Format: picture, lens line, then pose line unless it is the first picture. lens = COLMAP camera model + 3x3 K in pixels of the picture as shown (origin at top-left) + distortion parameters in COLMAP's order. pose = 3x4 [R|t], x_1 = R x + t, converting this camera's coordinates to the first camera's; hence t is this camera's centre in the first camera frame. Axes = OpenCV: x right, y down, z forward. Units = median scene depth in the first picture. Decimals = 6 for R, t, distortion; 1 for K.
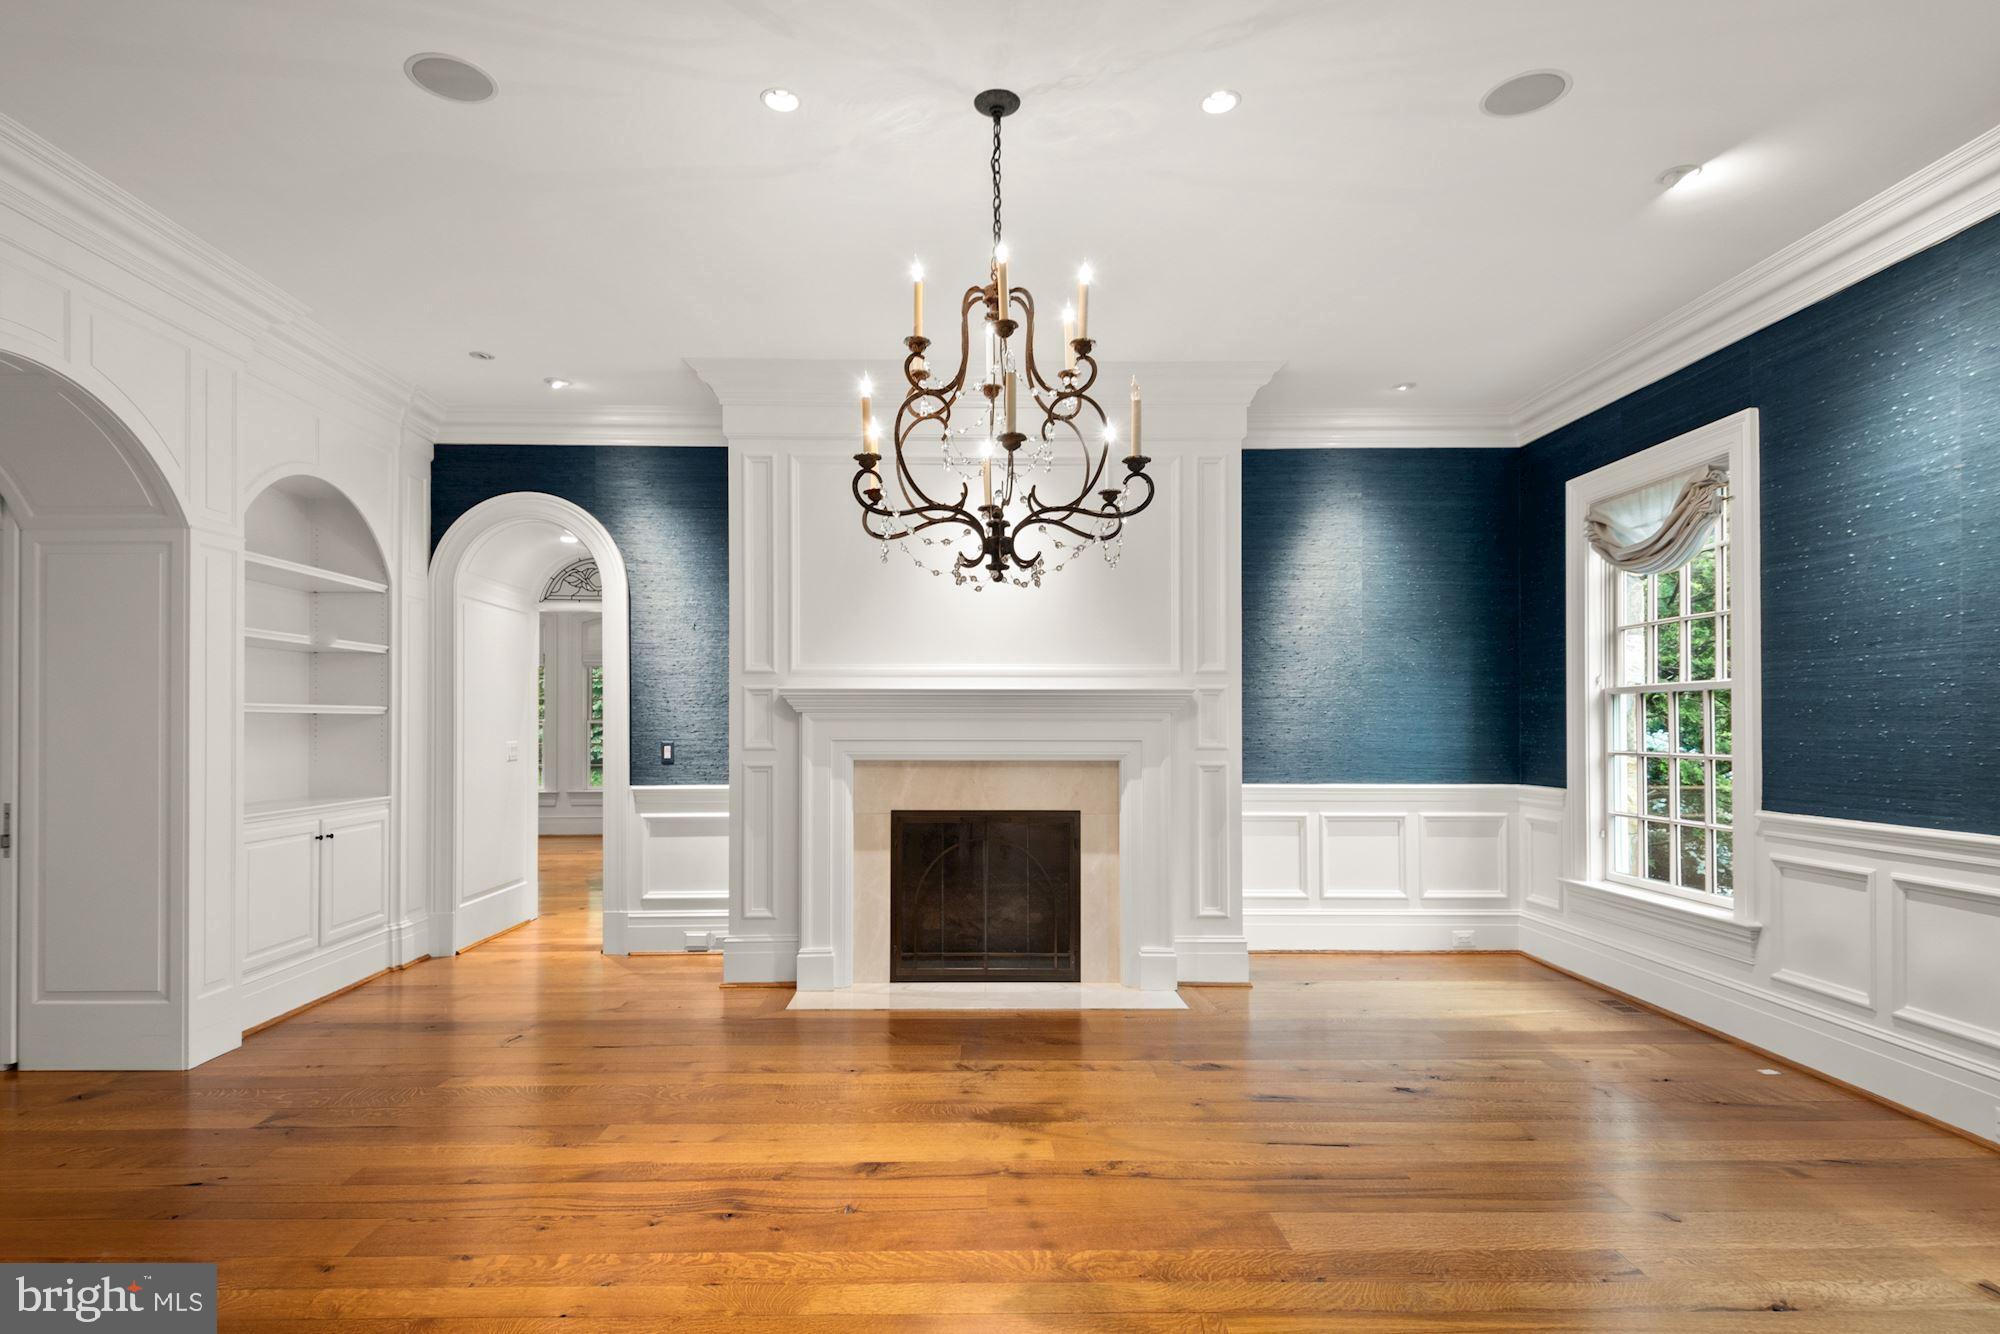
lens RADIAL K [[1095.3, 0, 995.0], [0, 1095.3, 639.3], [0, 0, 1]] dist [0.022028, -0.000063]
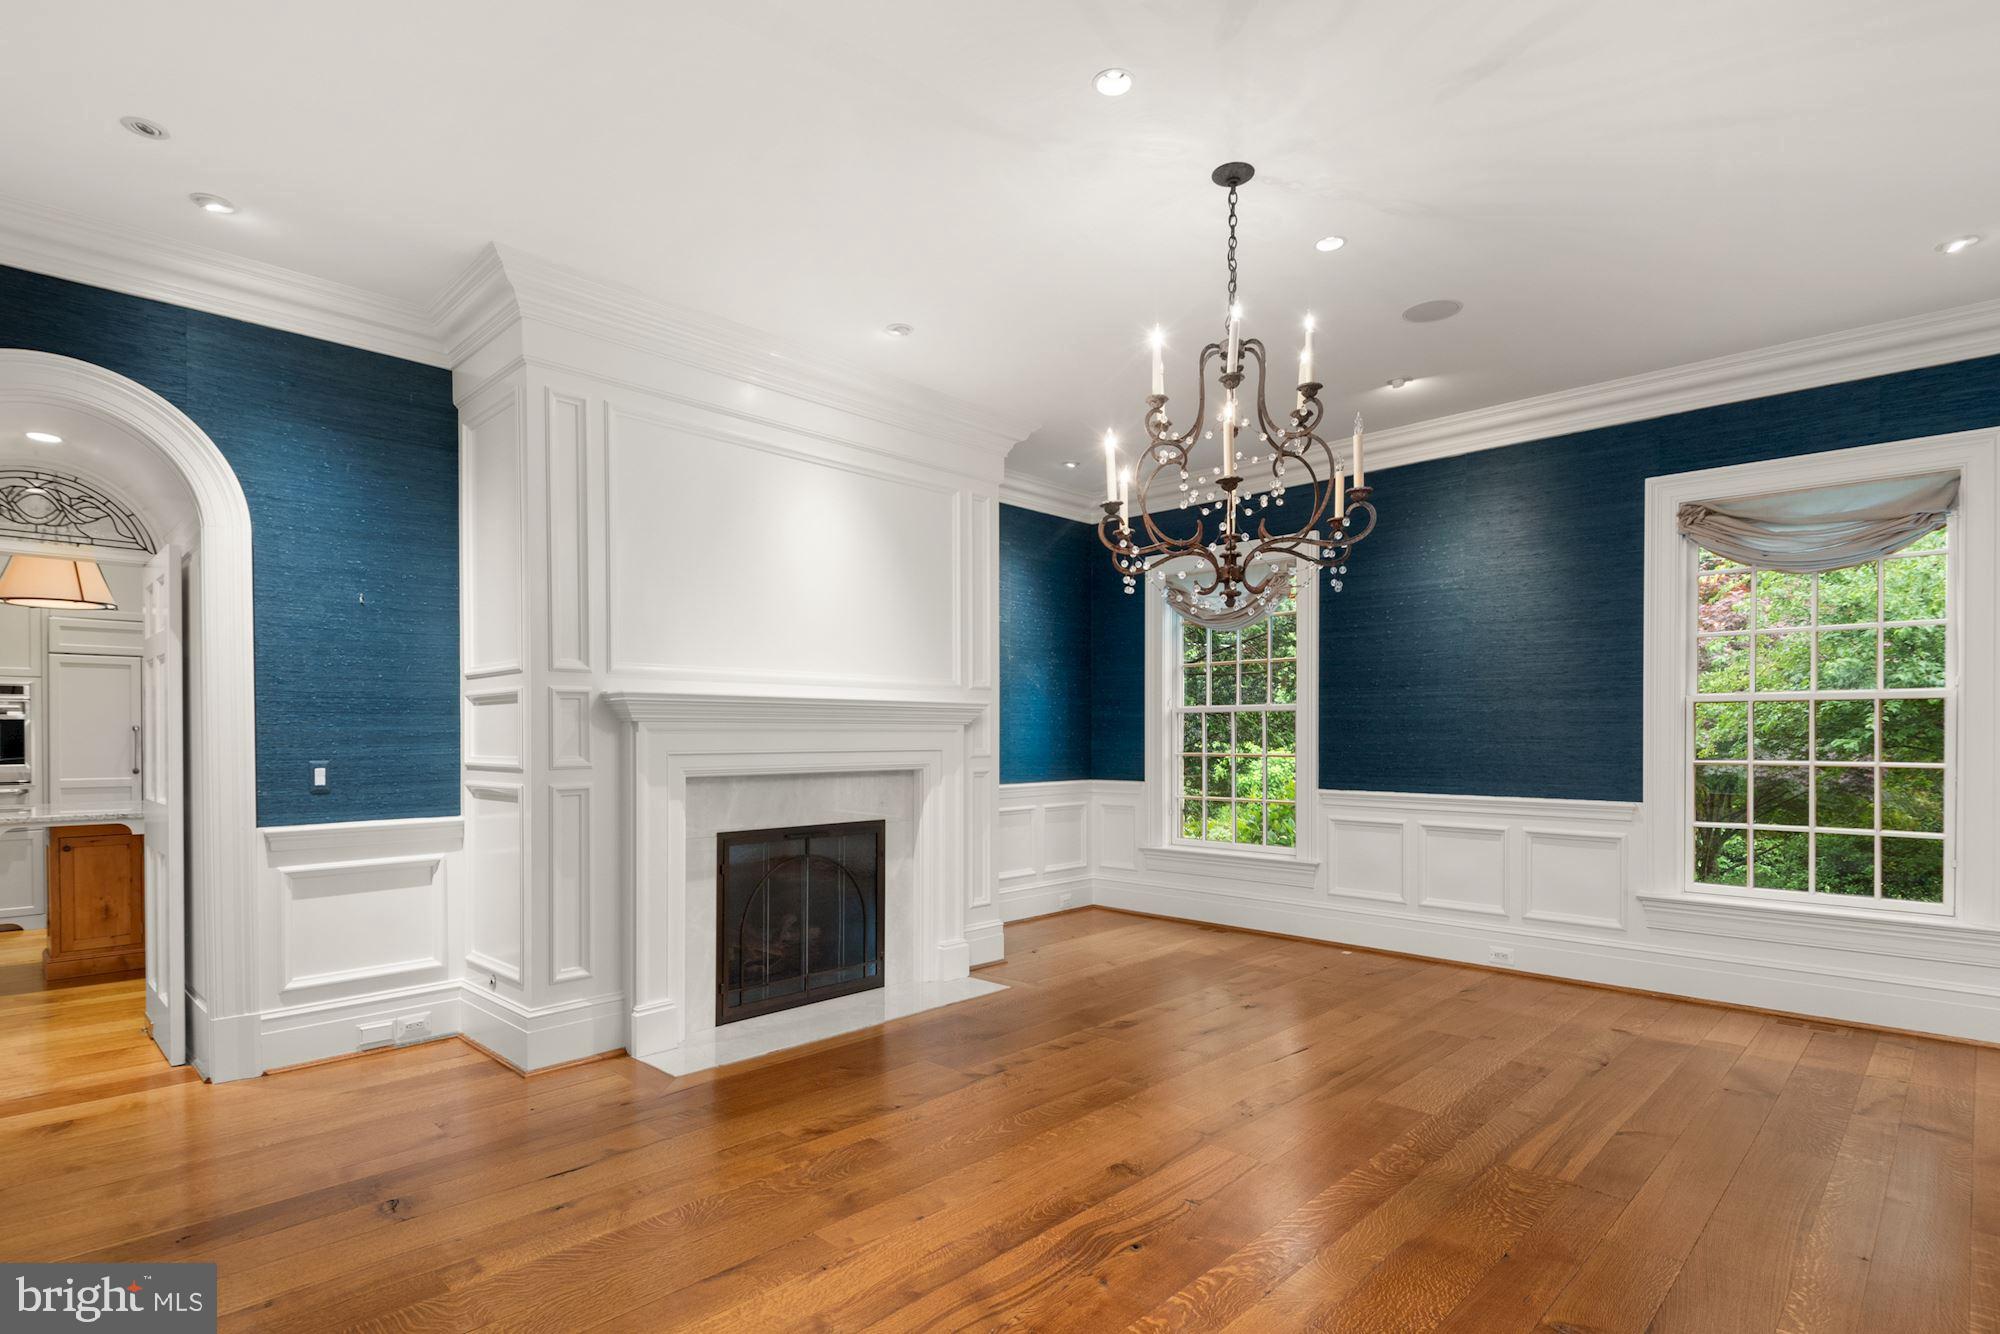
lens RADIAL K [[1008.6, 0, 1009.3], [0, 1008.6, 675.7], [0, 0, 1]] dist [0.045579, -0.037728]
pose [[0.693922, 0.039645, 0.718958, -0.534313], [-0.054442, 0.998514, -0.002514, 0.018626], [-0.717989, -0.037397, 0.695049, 0.266374]]
